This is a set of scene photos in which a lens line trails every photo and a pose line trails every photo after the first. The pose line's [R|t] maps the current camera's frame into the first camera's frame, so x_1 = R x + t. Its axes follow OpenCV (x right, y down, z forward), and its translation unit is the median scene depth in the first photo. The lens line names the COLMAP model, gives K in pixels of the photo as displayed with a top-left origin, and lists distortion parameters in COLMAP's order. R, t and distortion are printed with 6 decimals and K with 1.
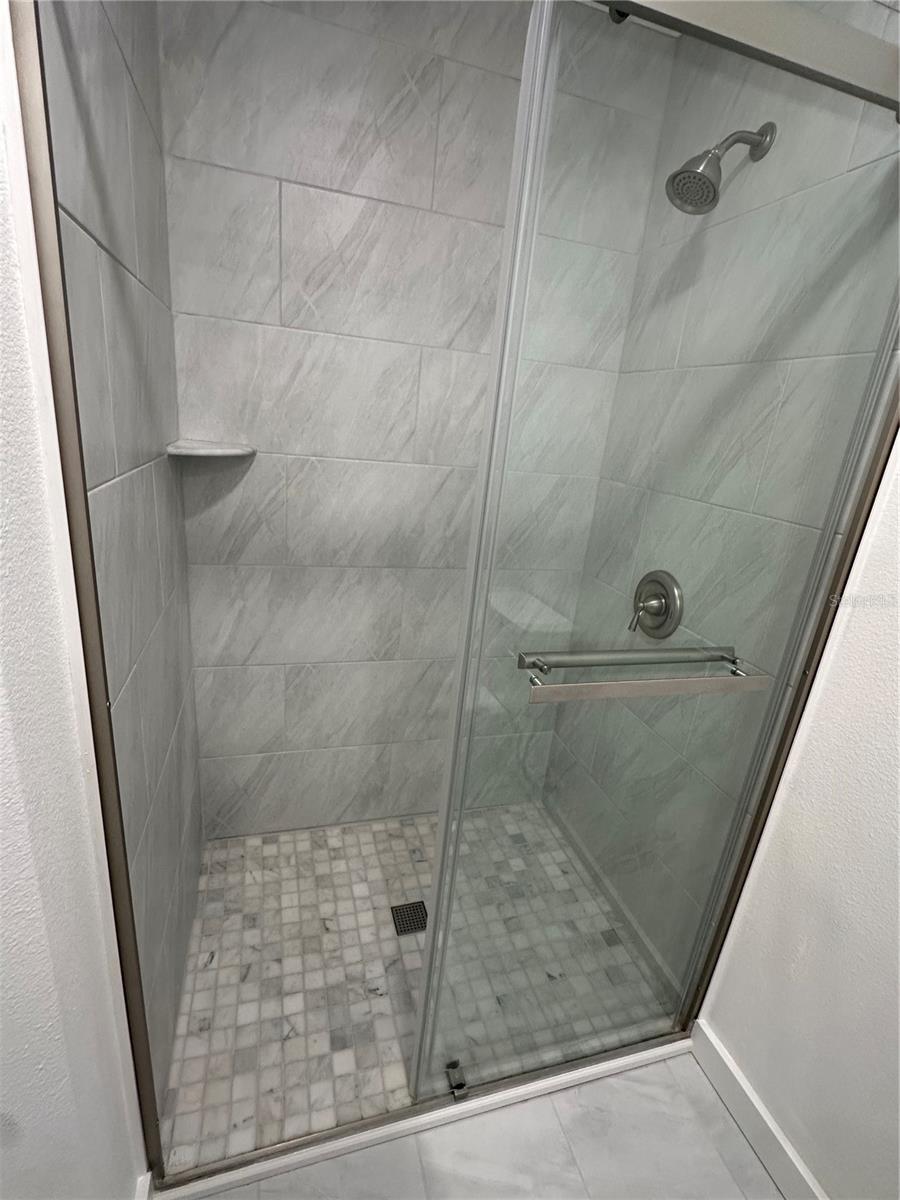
lens RADIAL K [[548.2, 0, 446.1], [0, 548.2, 604.3], [0, 0, 1]] dist [-0.001540, -0.000227]
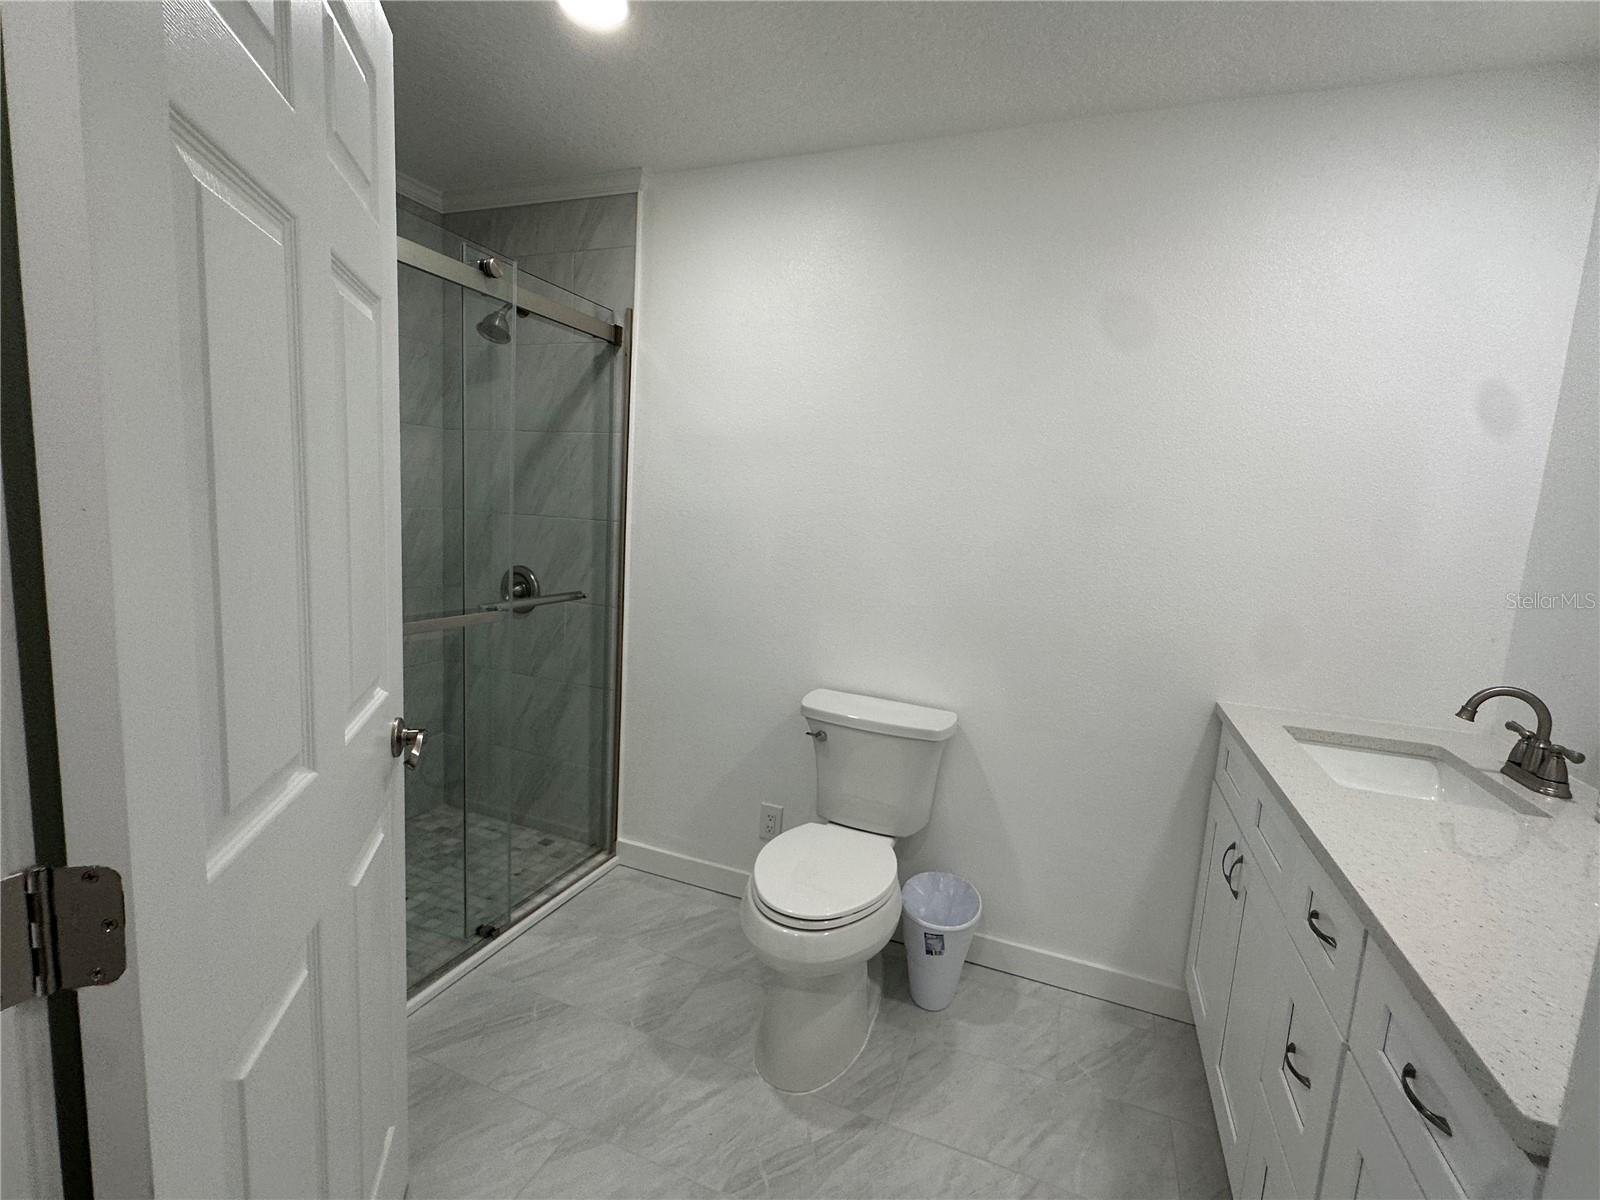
lens RADIAL K [[730.9, 0, 801.0], [0, 730.9, 603.6], [0, 0, 1]] dist [-0.001540, -0.000227]
pose [[0.618944, -0.159384, 0.769093, -0.642151], [0.250129, 0.968212, -0.000649, 0.224011], [-0.744542, 0.192774, 0.639136, -0.765806]]
